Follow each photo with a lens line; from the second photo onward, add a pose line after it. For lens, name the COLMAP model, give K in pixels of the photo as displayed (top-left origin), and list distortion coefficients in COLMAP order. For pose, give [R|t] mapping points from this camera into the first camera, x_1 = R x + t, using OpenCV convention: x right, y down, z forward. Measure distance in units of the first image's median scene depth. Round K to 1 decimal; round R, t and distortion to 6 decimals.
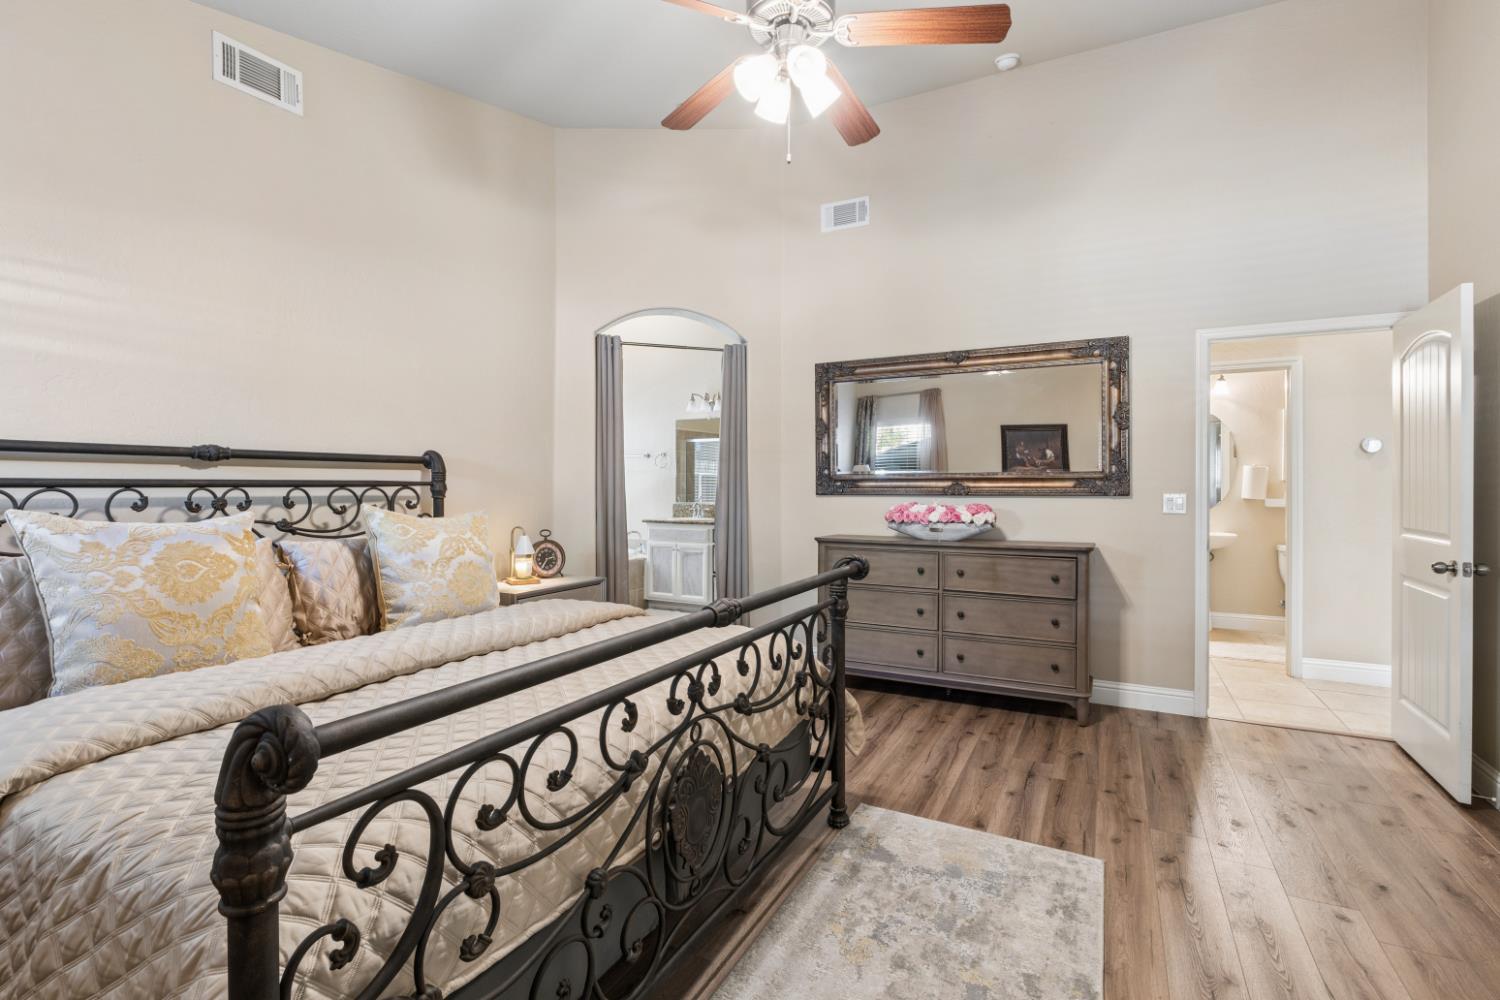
lens RADIAL K [[704.4, 0, 743.8], [0, 704.4, 491.6], [0, 0, 1]] dist [-0.007838, -0.000656]
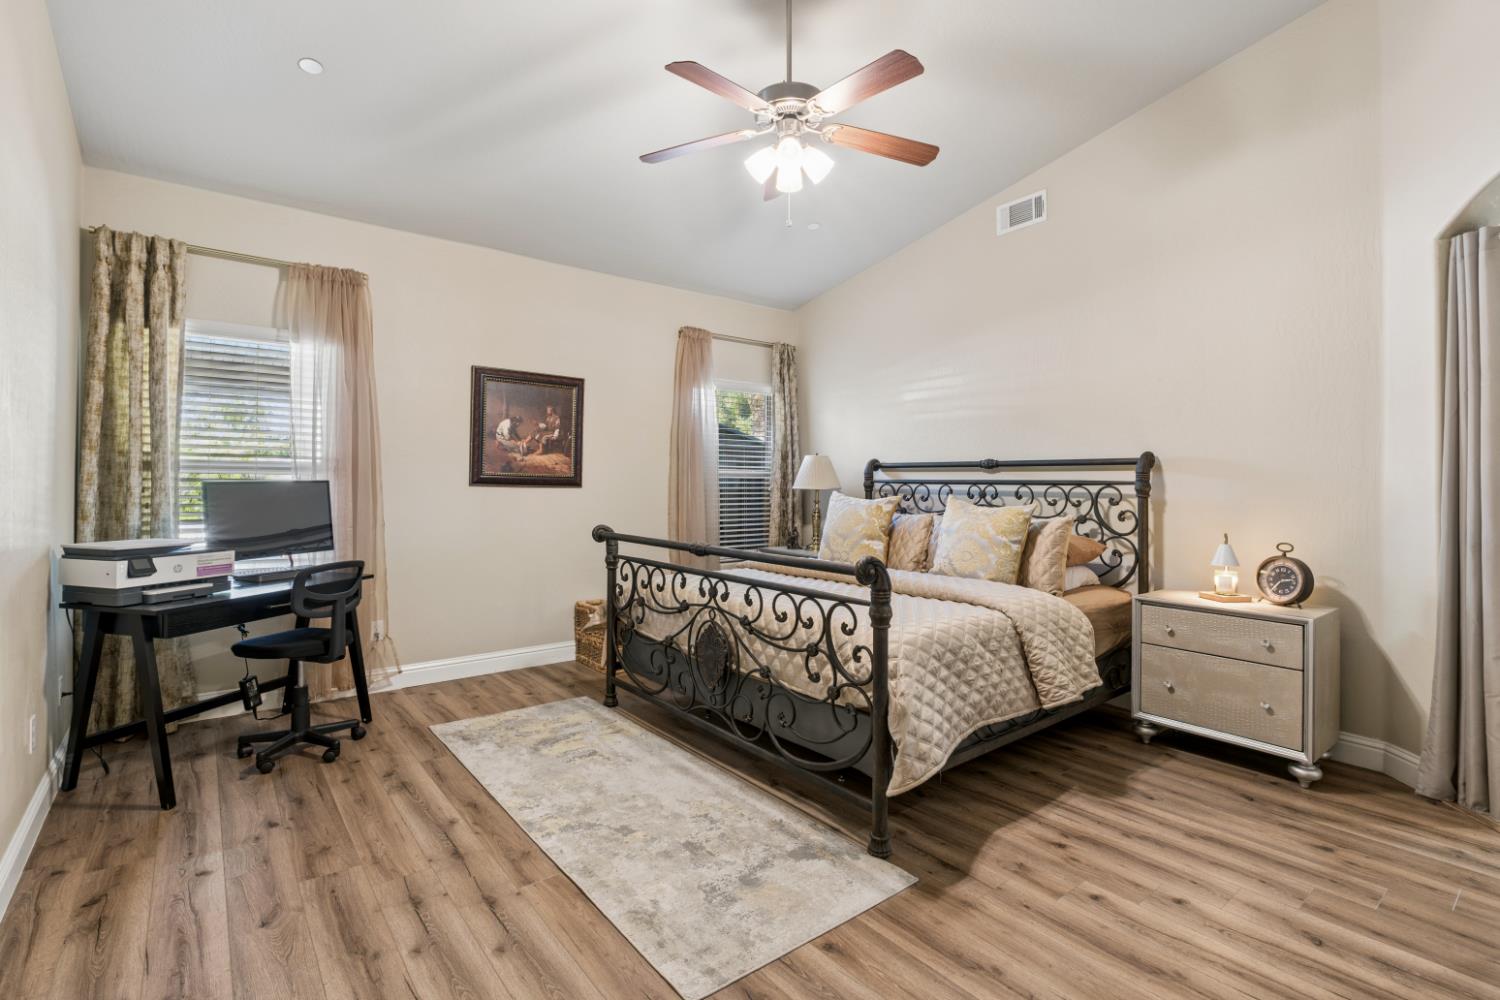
lens RADIAL K [[704.4, 0, 745.9], [0, 704.4, 487.3], [0, 0, 1]] dist [-0.007838, -0.000656]
pose [[-0.421915, 0.002567, -0.906632, 1.115614], [-0.017441, 0.999788, 0.010947, -0.008767], [0.906467, 0.020431, -0.421781, 1.319740]]
